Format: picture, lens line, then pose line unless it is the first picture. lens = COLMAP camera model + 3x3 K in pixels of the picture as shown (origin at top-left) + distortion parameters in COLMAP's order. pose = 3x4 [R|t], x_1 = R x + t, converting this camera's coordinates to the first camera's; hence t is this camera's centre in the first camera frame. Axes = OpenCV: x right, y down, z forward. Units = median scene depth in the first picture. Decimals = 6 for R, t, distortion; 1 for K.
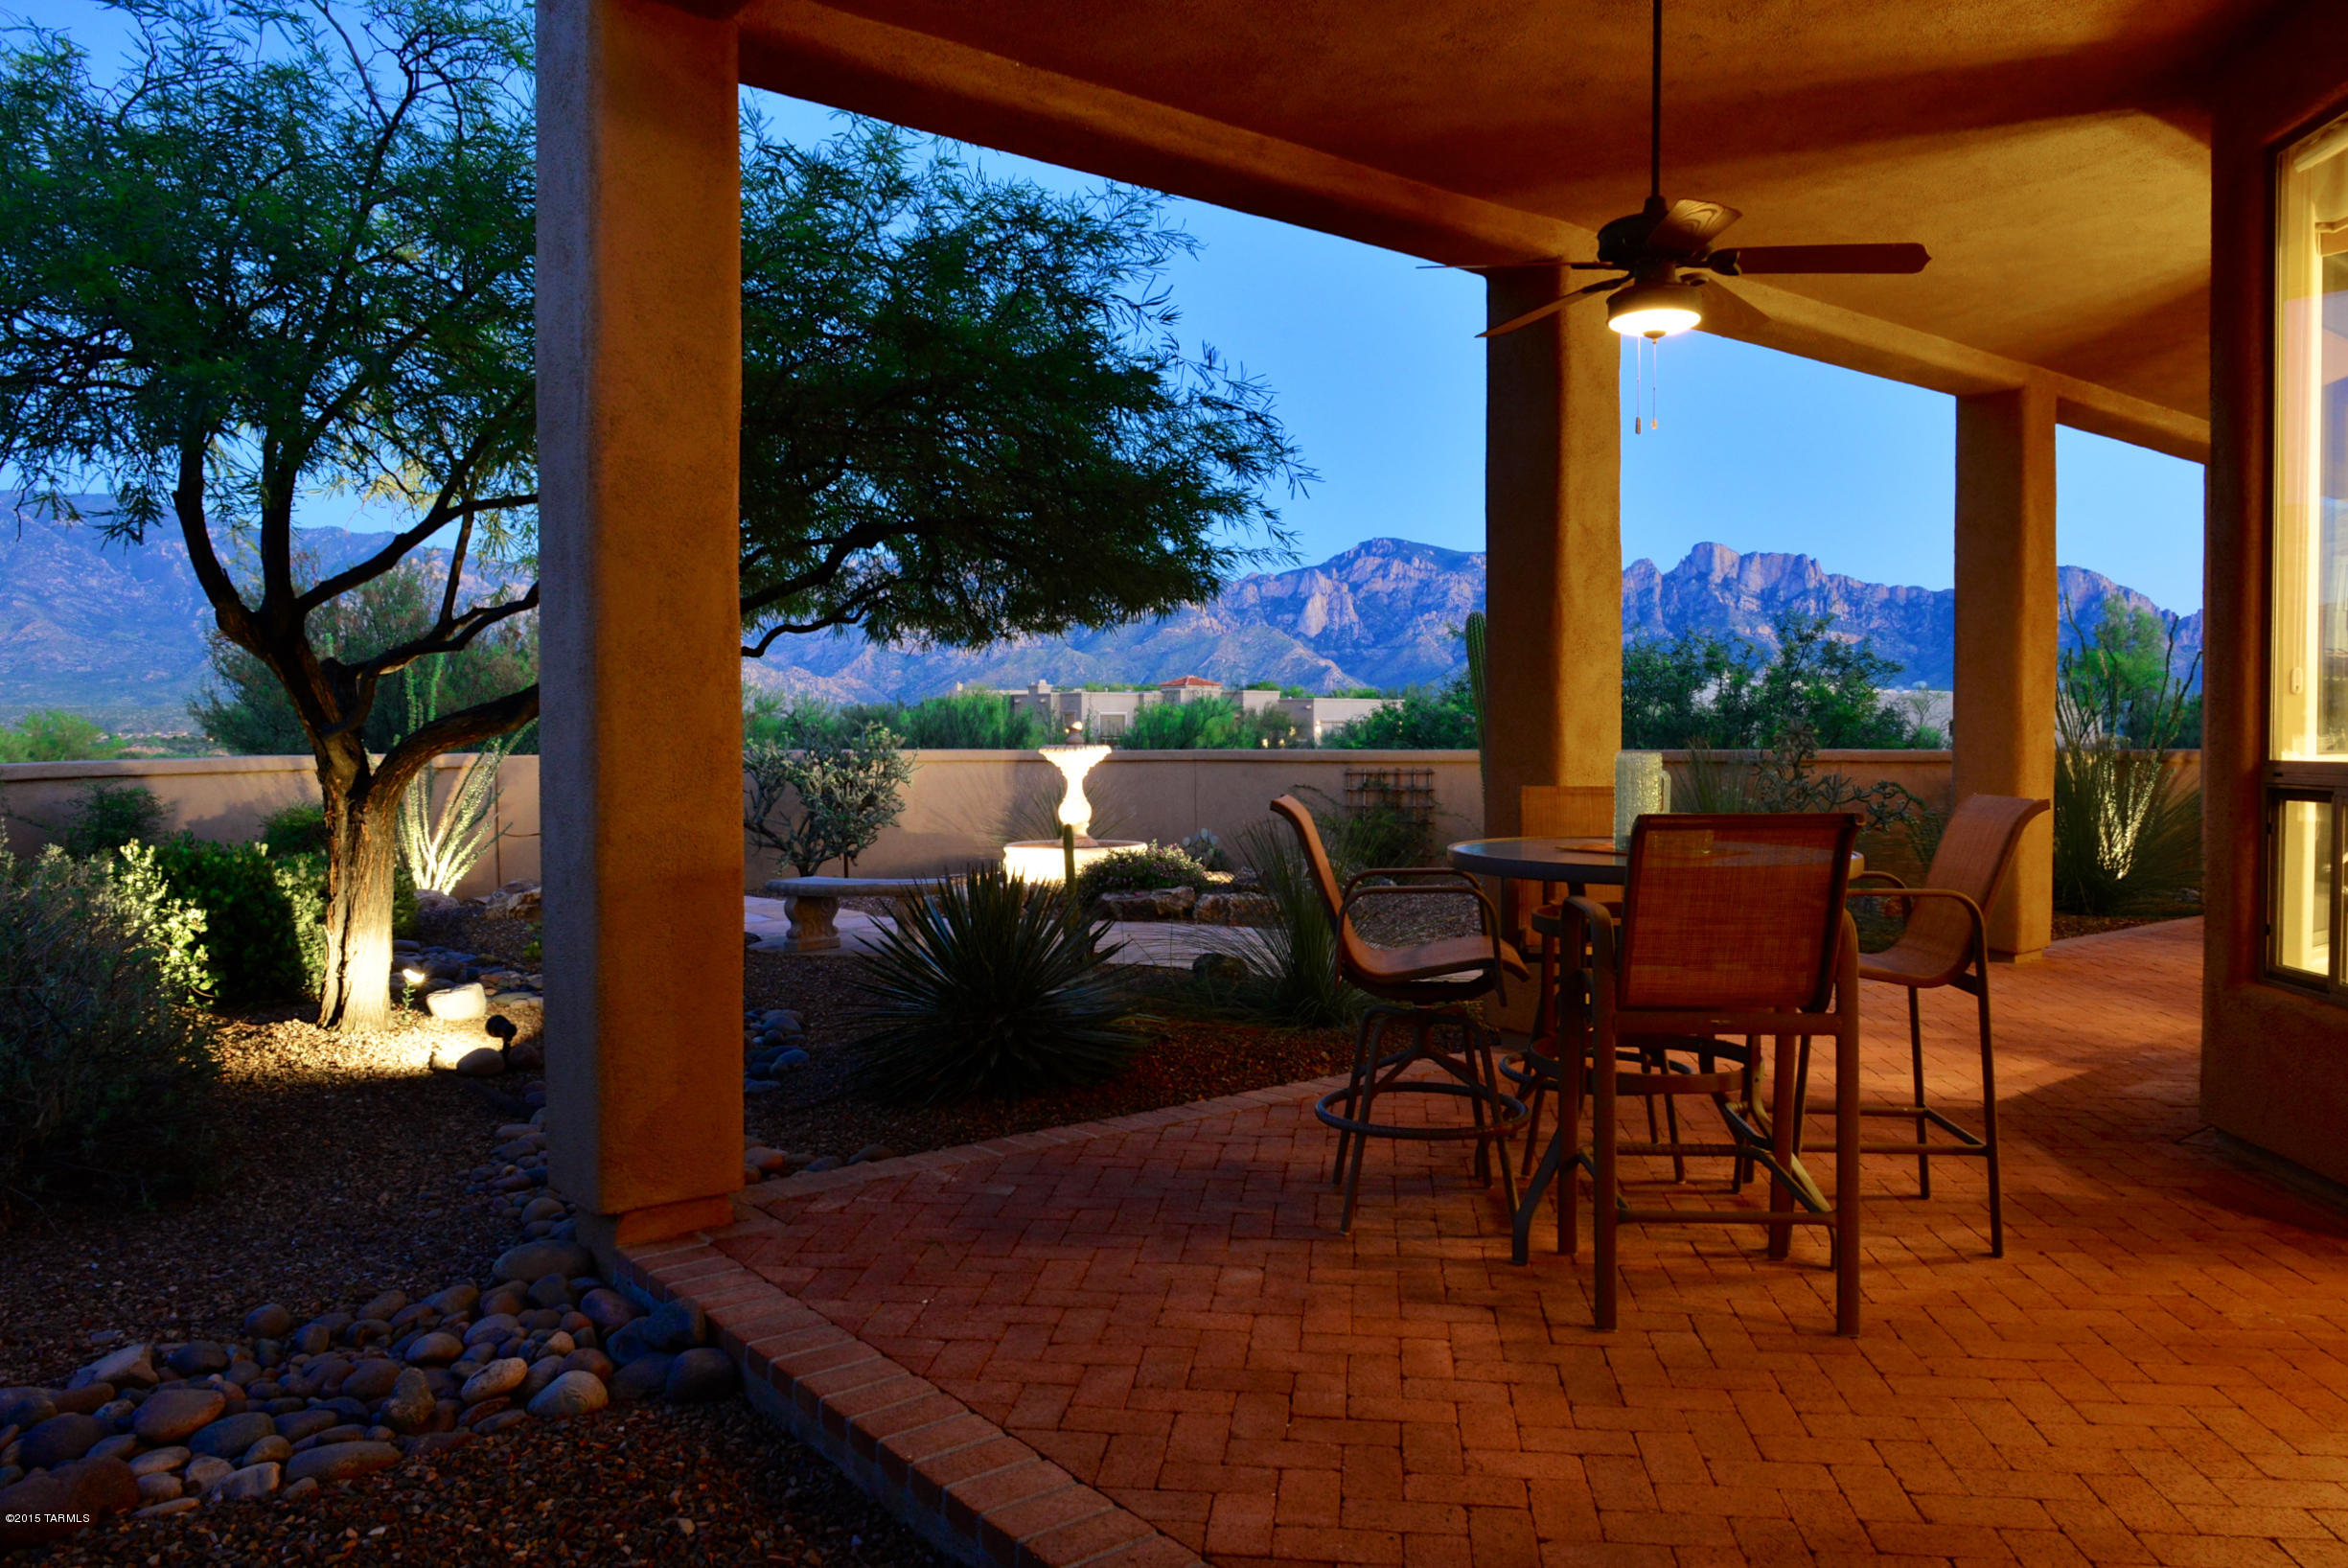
lens RADIAL K [[1621.2, 0, 1176.5], [0, 1621.2, 773.3], [0, 0, 1]] dist [-0.011195, -0.003287]
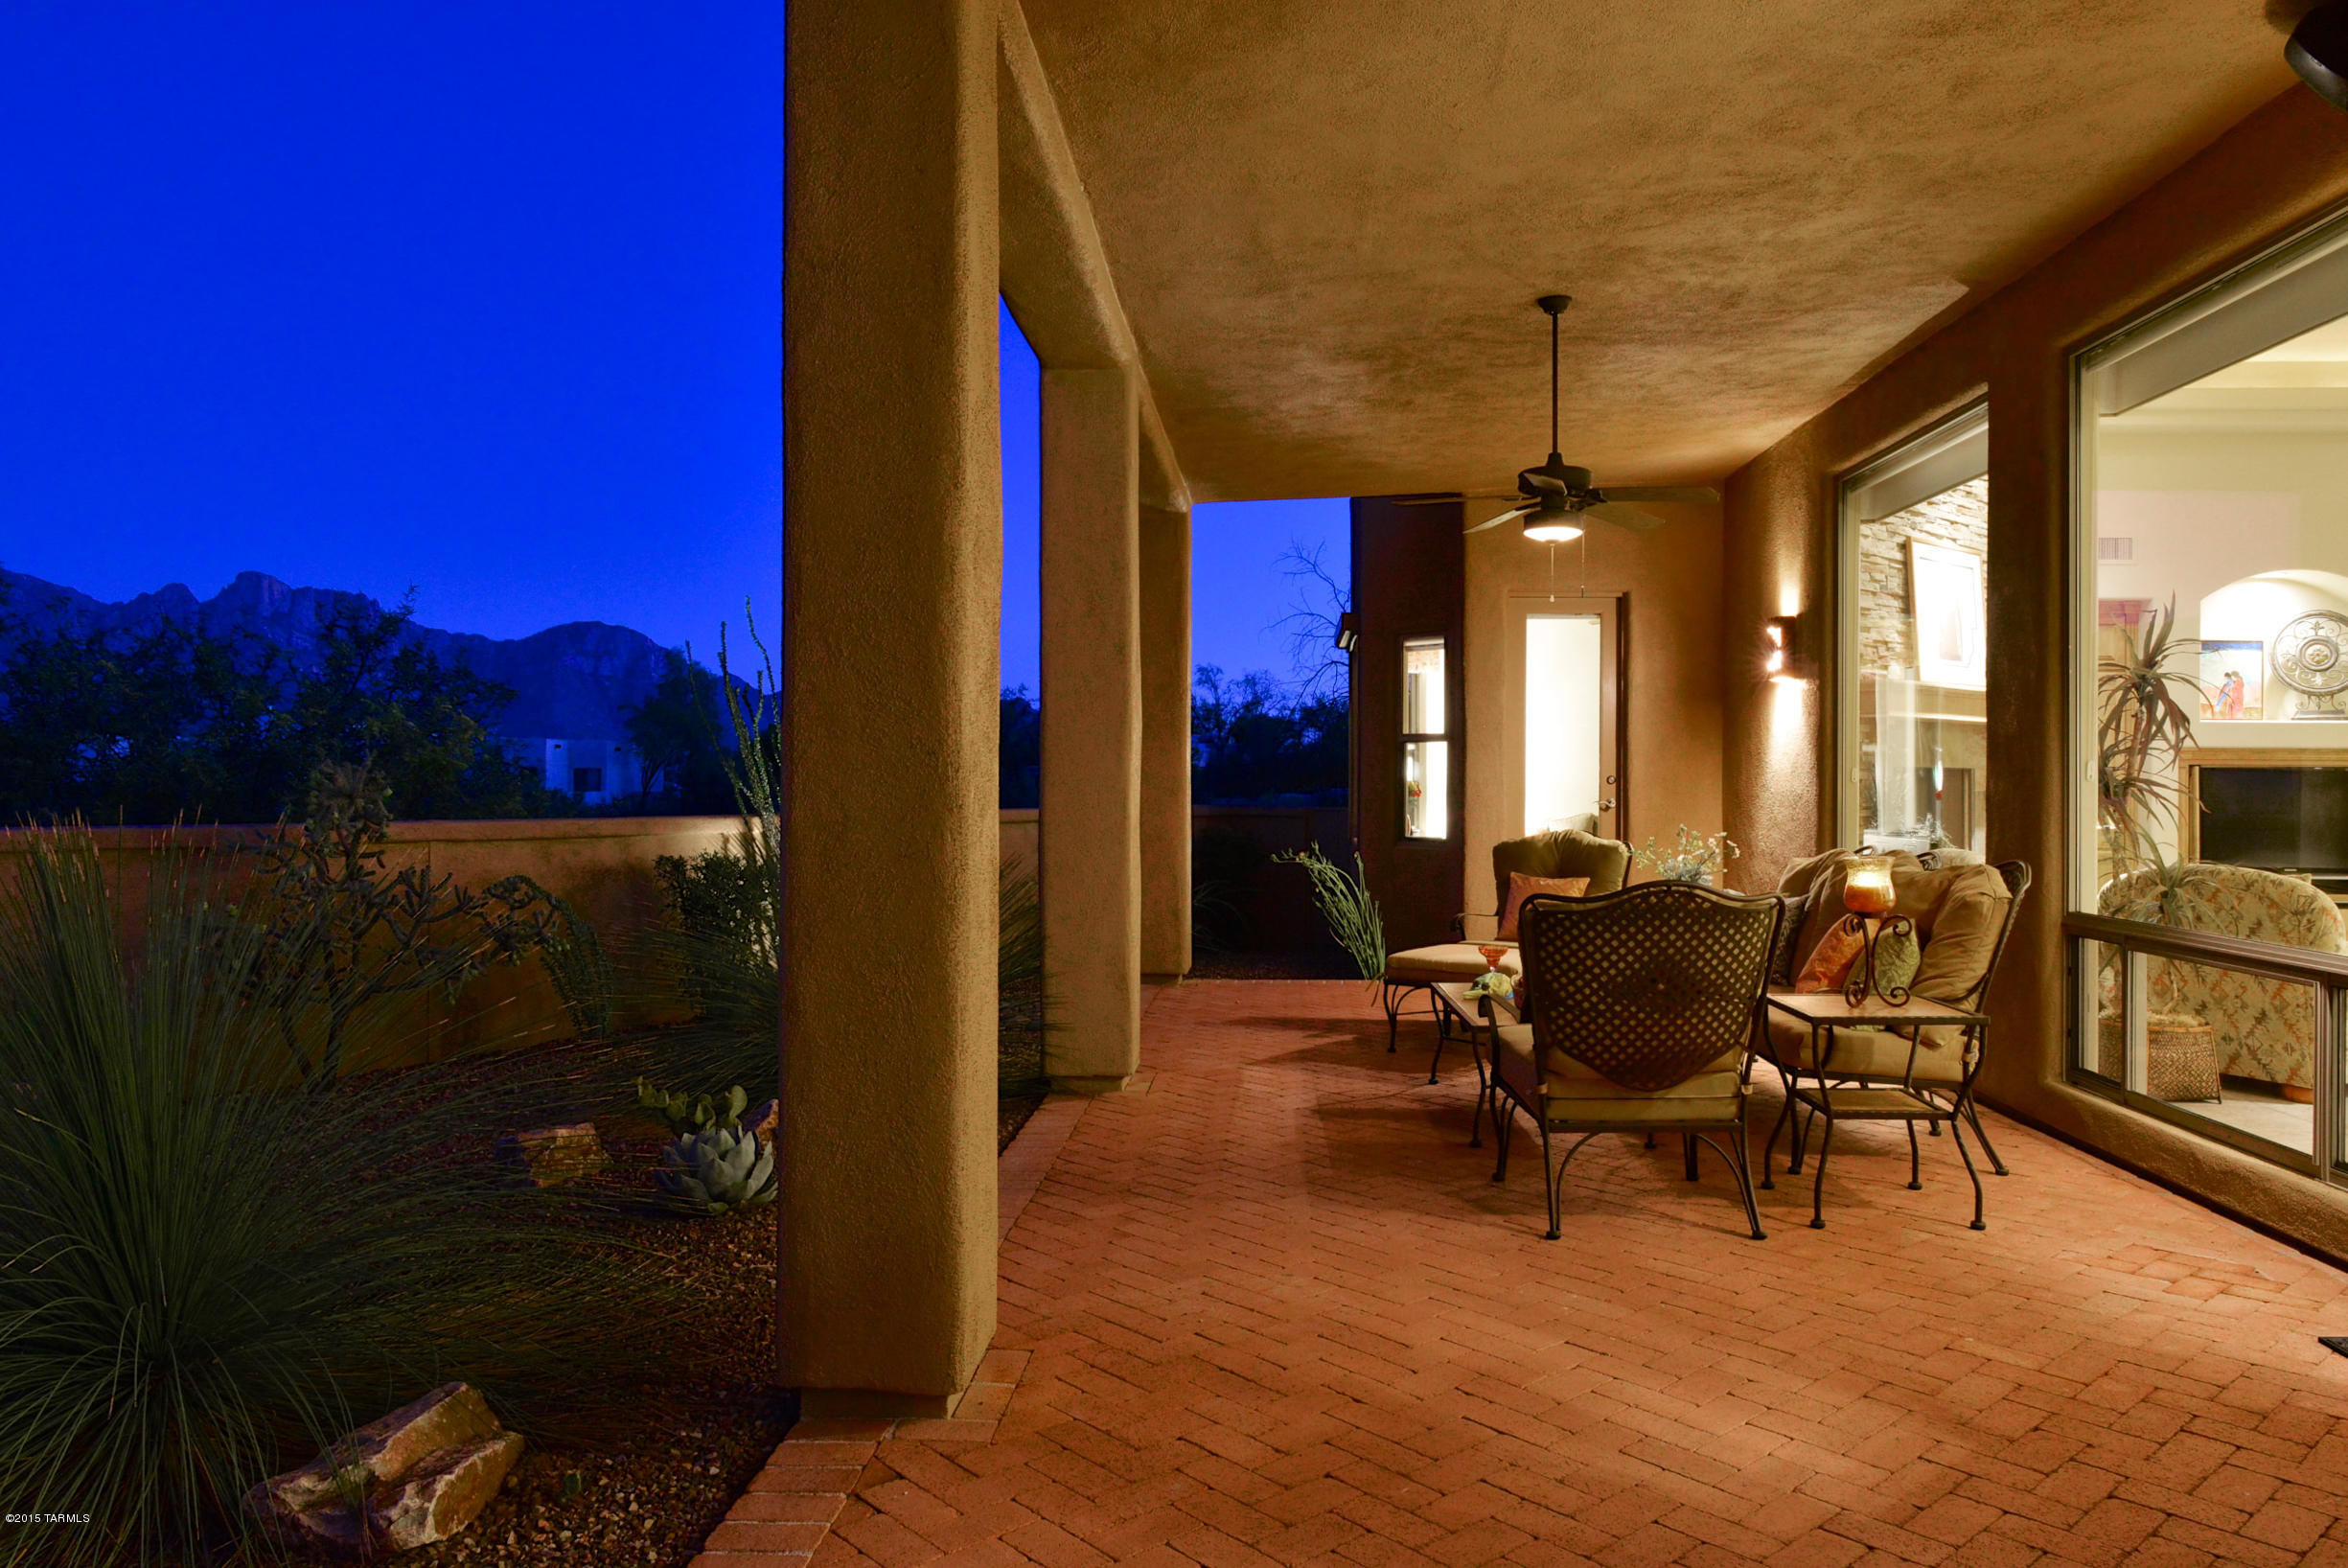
lens RADIAL K [[1621.2, 0, 1176.9], [0, 1621.2, 781.8], [0, 0, 1]] dist [-0.011195, -0.003287]
pose [[0.670623, 0.003139, 0.741791, 0.163336], [0.014289, 0.999751, -0.017149, -0.015643], [-0.741660, 0.022100, 0.670411, 0.421293]]
